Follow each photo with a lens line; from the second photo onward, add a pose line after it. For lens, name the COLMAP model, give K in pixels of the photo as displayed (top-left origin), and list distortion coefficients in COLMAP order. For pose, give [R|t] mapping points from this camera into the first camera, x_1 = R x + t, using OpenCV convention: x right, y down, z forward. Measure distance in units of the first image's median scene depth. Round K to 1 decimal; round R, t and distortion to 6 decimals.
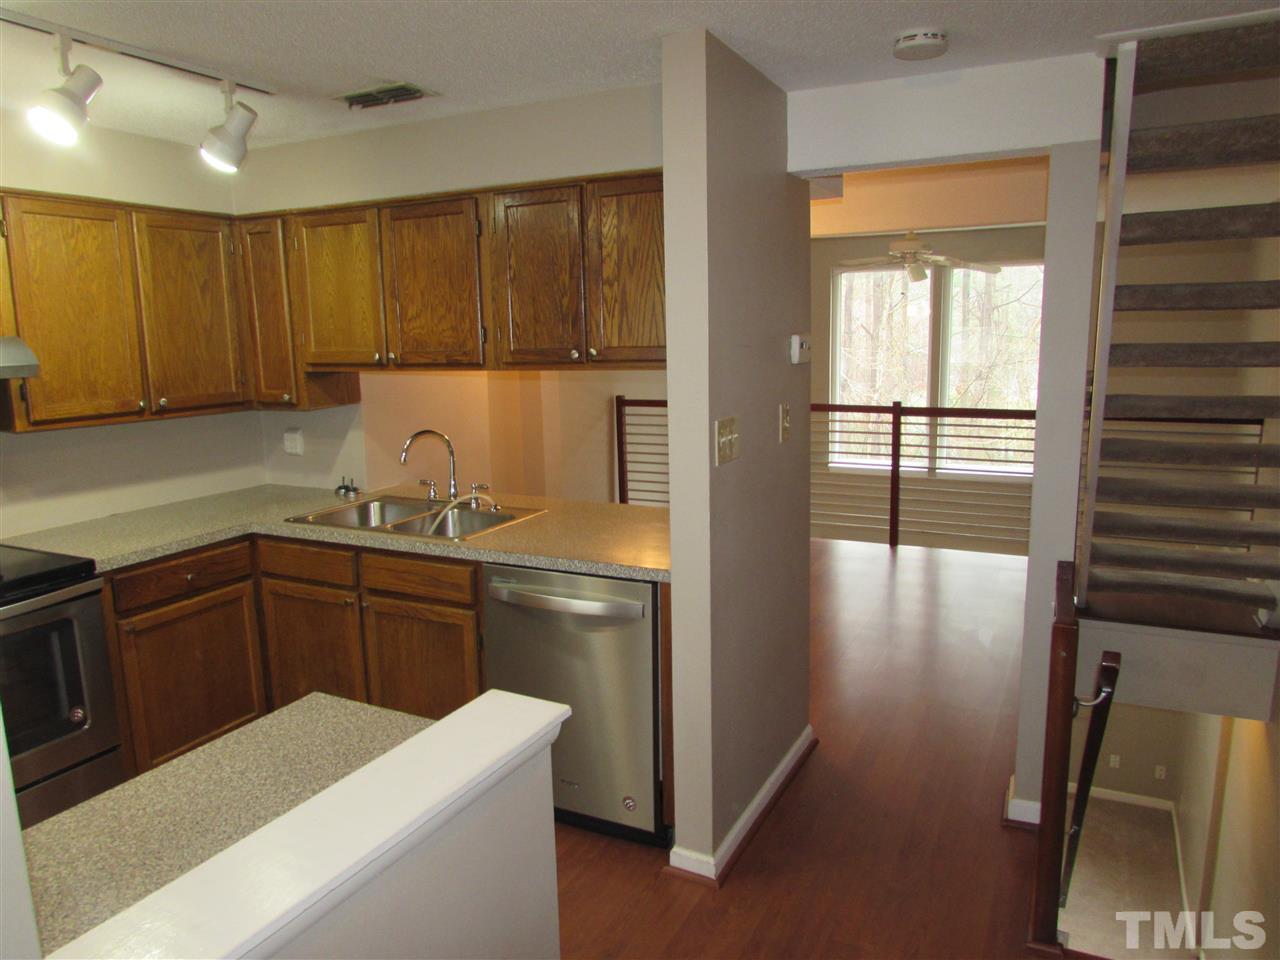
lens RADIAL K [[896.0, 0, 640.0], [0, 896.0, 480.0], [0, 0, 1]] dist [-0.051030, 0.026555]
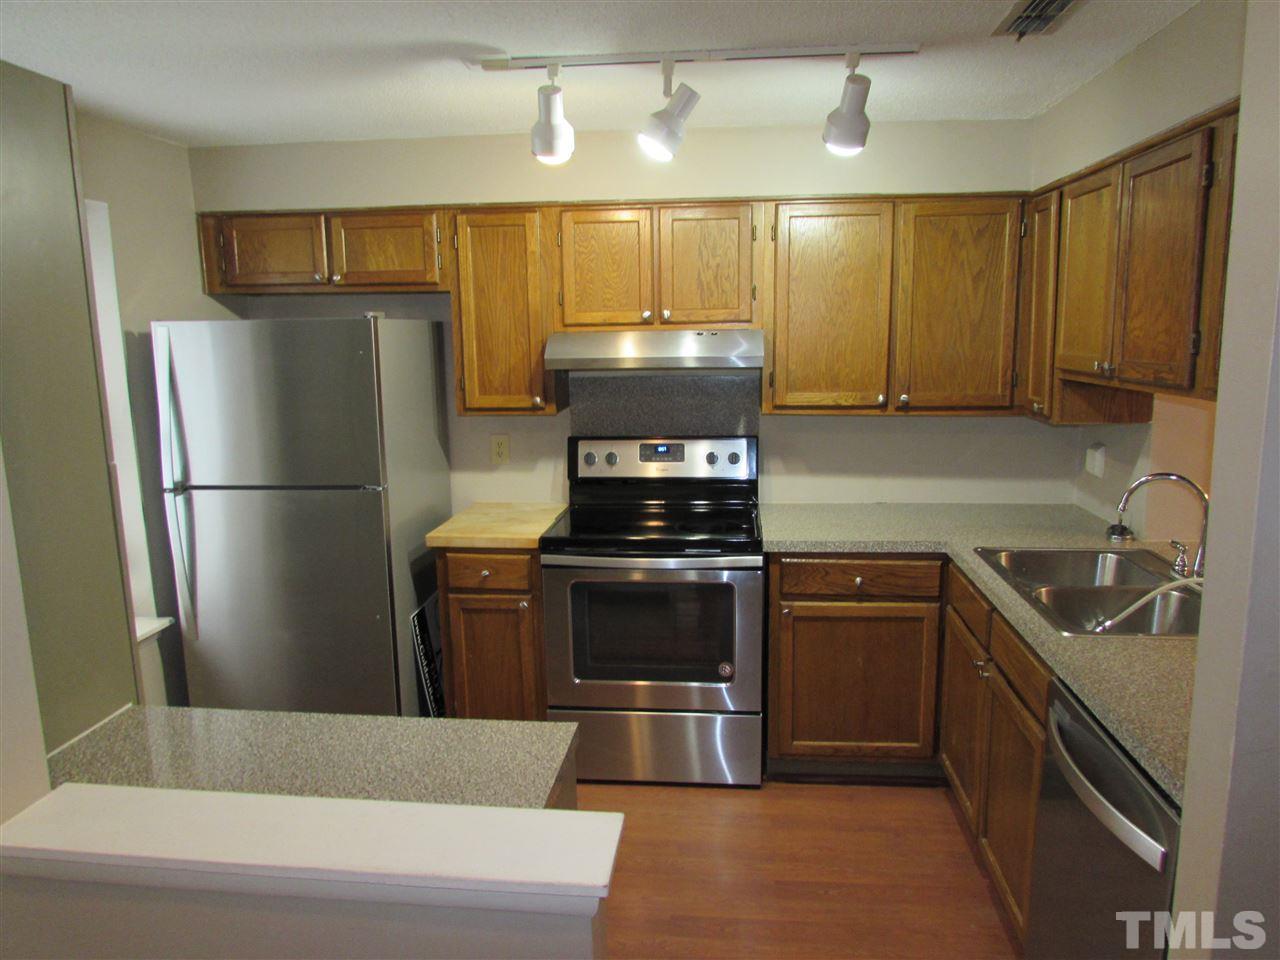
lens RADIAL K [[896.0, 0, 640.0], [0, 896.0, 480.0], [0, 0, 1]] dist [-0.051030, 0.026555]
pose [[0.348597, 0.171513, -0.921447, 0.277508], [-0.148552, 0.980798, 0.126361, -0.082407], [0.925426, 0.092833, 0.367382, 0.388667]]
